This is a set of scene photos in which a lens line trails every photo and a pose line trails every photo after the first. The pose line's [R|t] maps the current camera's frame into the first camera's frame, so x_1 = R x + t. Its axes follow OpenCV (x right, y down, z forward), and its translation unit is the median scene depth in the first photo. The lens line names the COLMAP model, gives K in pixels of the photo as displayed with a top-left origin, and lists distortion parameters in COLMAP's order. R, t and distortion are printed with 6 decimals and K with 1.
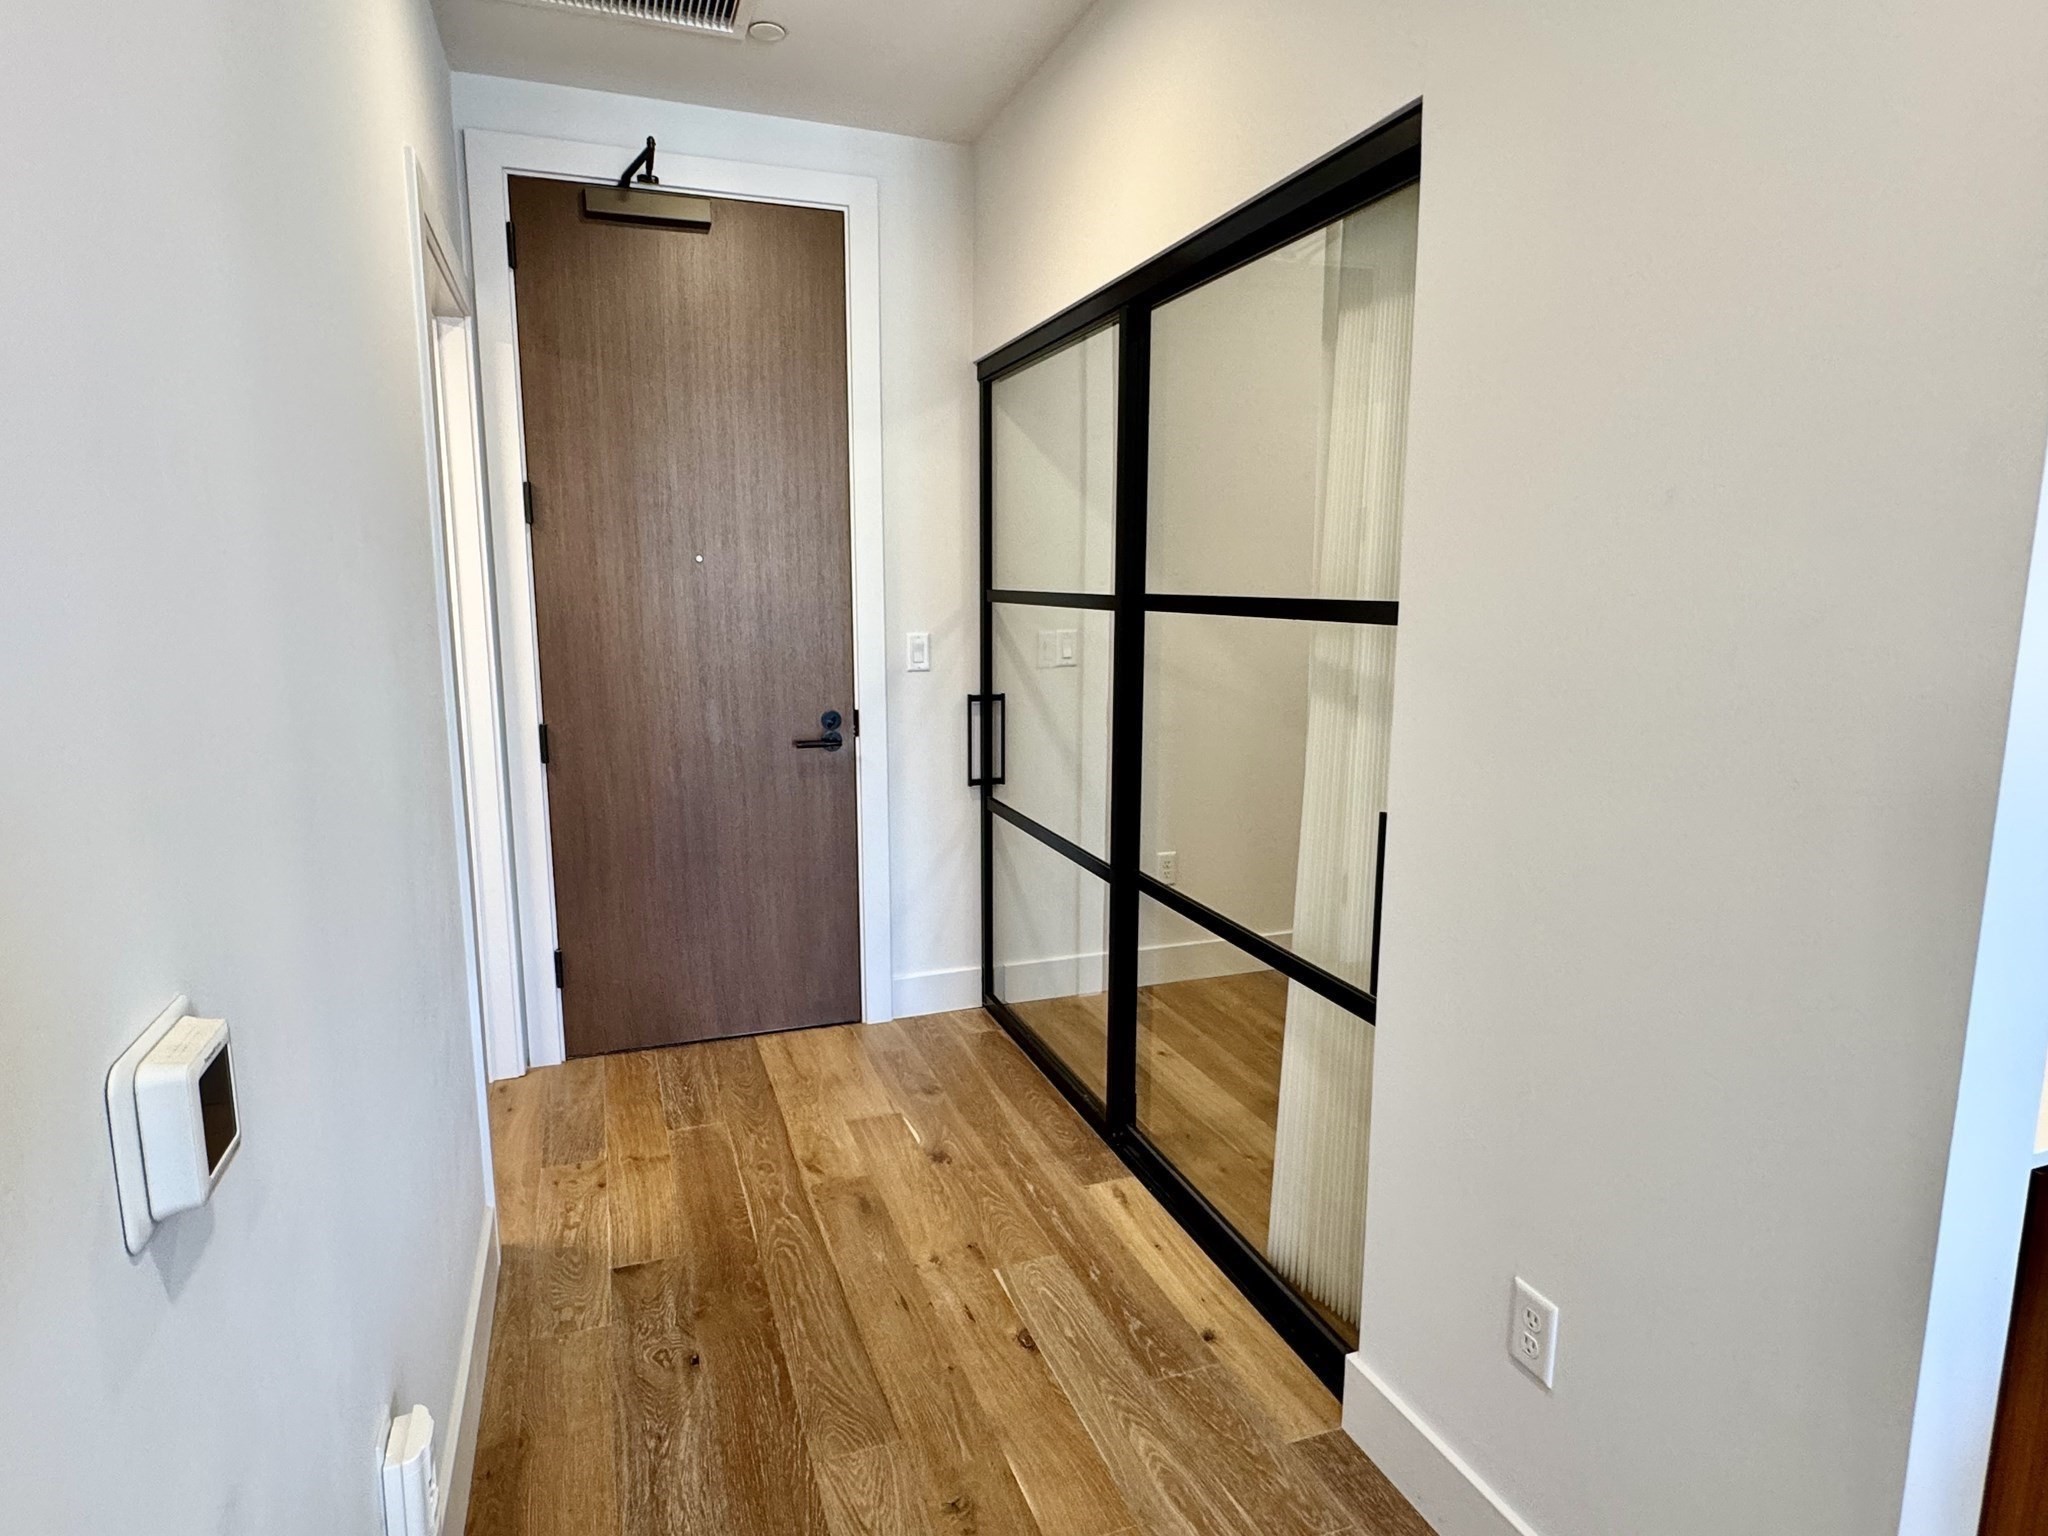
lens RADIAL K [[1150.6, 0, 1024.6], [0, 1150.6, 758.4], [0, 0, 1]] dist [-0.009223, -0.001072]
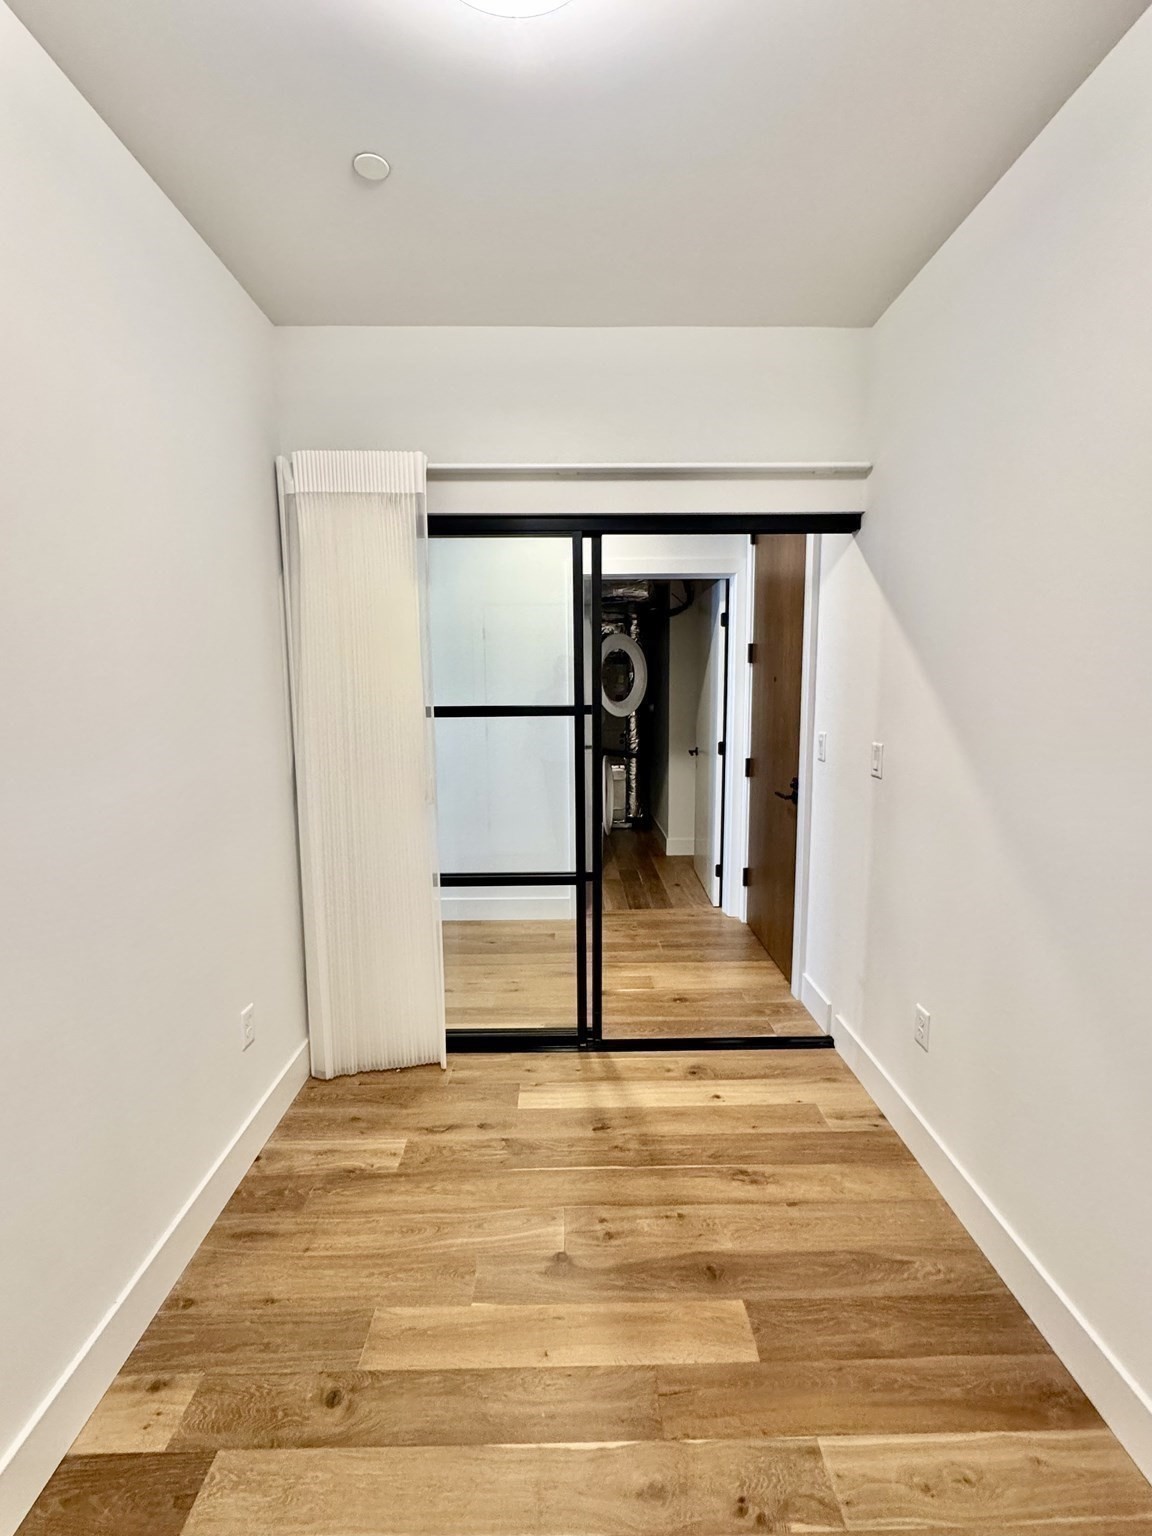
lens RADIAL K [[666.3, 0, 579.5], [0, 666.3, 771.8], [0, 0, 1]] dist [0.000964, 0.000396]
pose [[-0.335594, 0.127423, -0.933349, 1.239915], [-0.137259, 0.973620, 0.182274, -0.285086], [0.931953, 0.189281, -0.309251, 1.650157]]
